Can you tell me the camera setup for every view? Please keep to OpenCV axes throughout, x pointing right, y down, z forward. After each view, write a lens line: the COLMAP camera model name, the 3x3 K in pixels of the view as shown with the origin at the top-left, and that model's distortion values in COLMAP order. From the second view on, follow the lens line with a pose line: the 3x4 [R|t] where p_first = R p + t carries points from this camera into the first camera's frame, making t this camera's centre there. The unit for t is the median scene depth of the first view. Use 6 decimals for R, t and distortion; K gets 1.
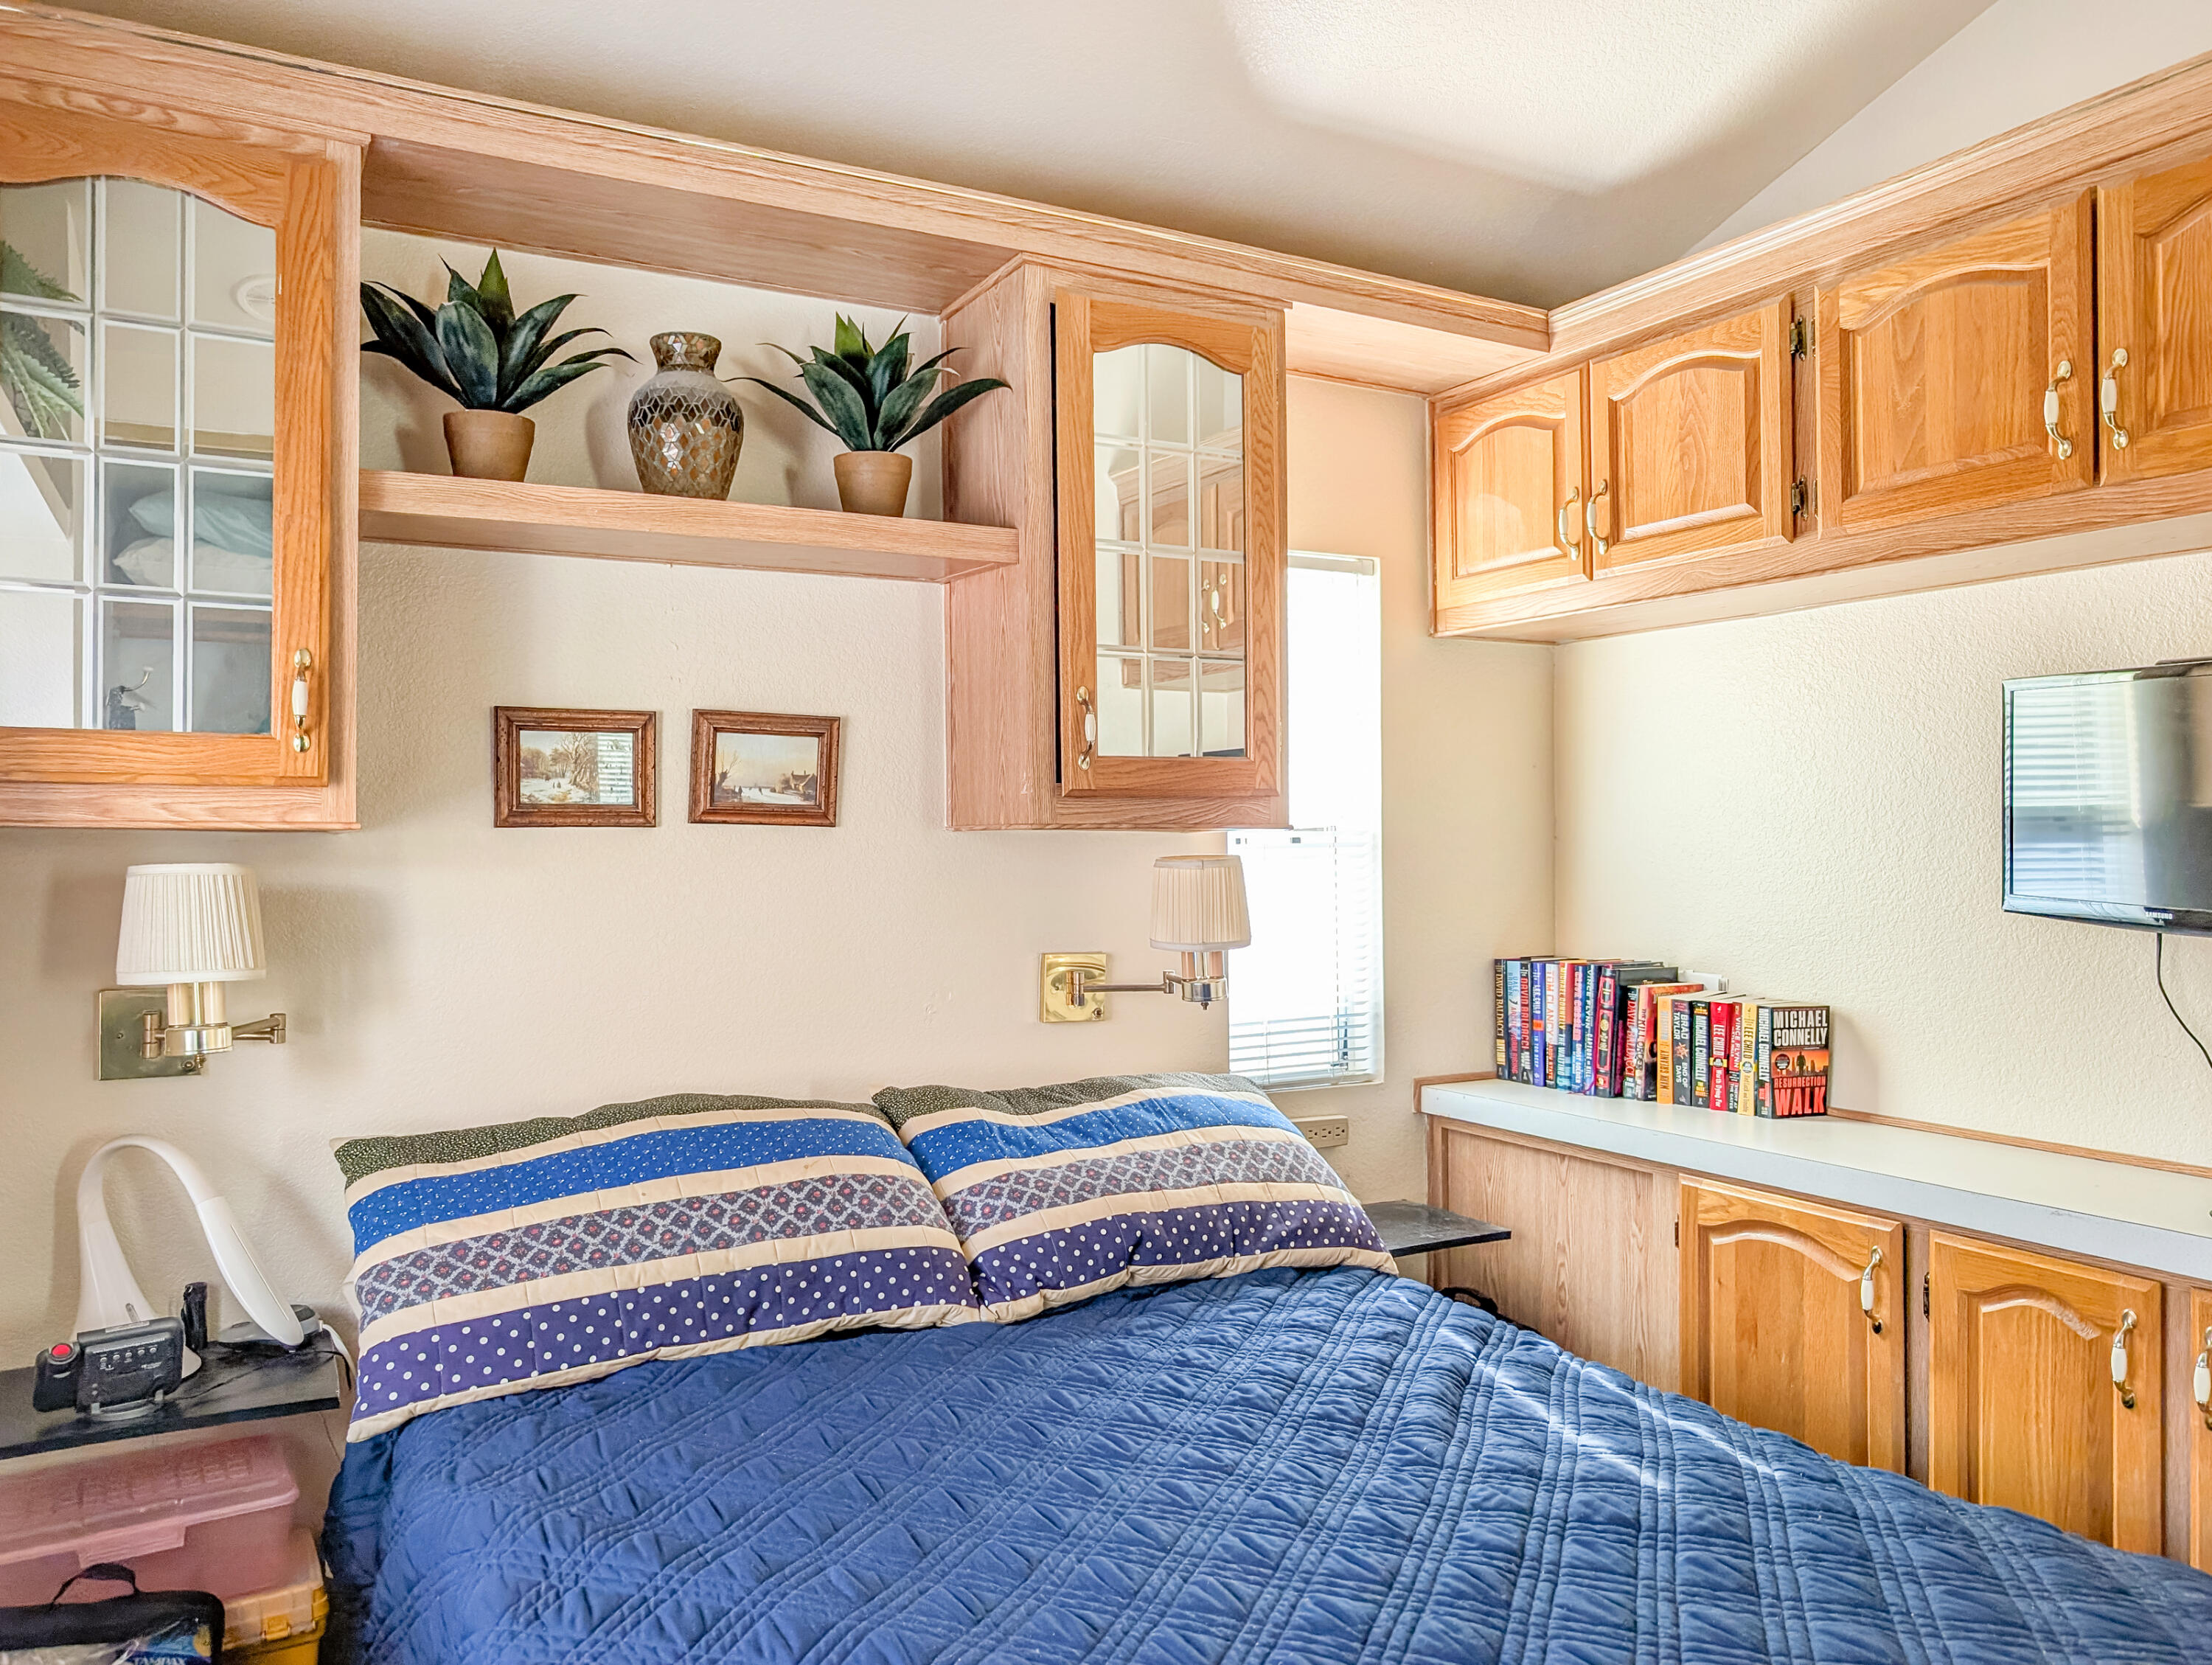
lens RADIAL K [[1744.0, 0, 1106.0], [0, 1744.0, 832.5], [0, 0, 1]] dist [-0.045346, 0.052247]
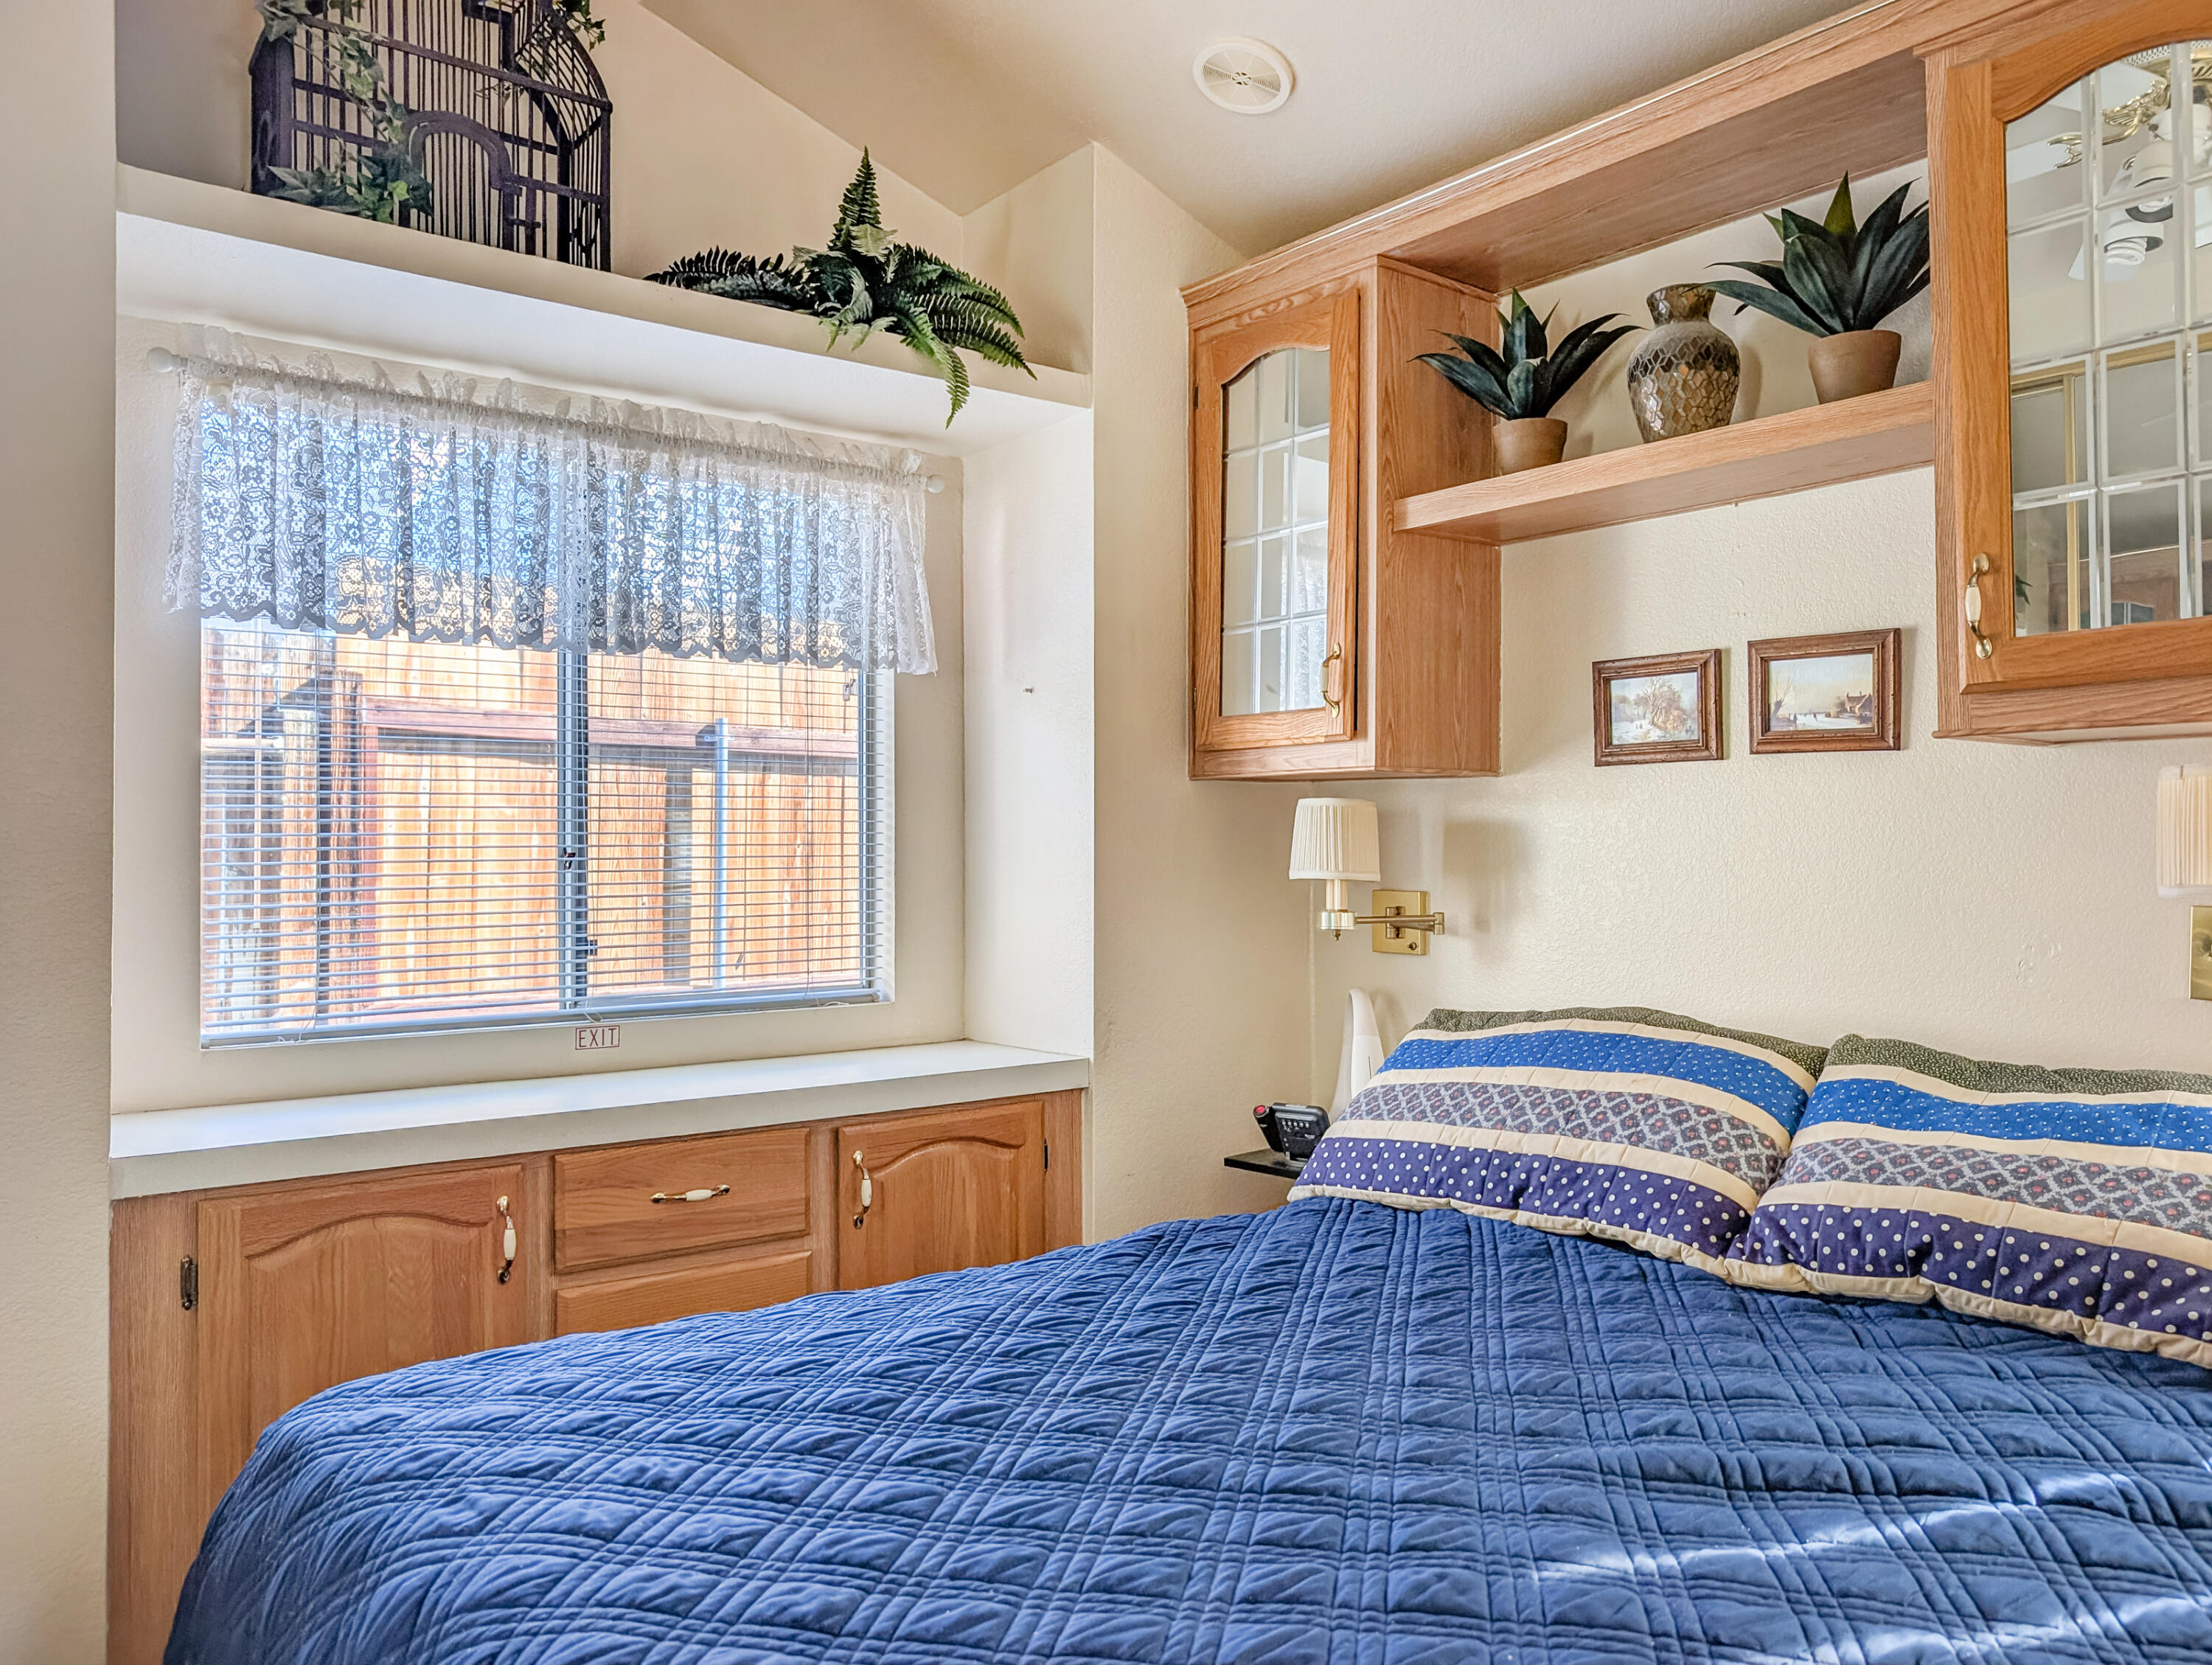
lens RADIAL K [[1744.0, 0, 1106.0], [0, 1744.0, 832.5], [0, 0, 1]] dist [-0.045346, 0.052247]
pose [[0.120417, -0.010574, -0.992667, 0.747527], [0.010289, 0.999903, -0.009403, 0.047758], [0.992670, -0.009081, 0.120514, 0.524865]]
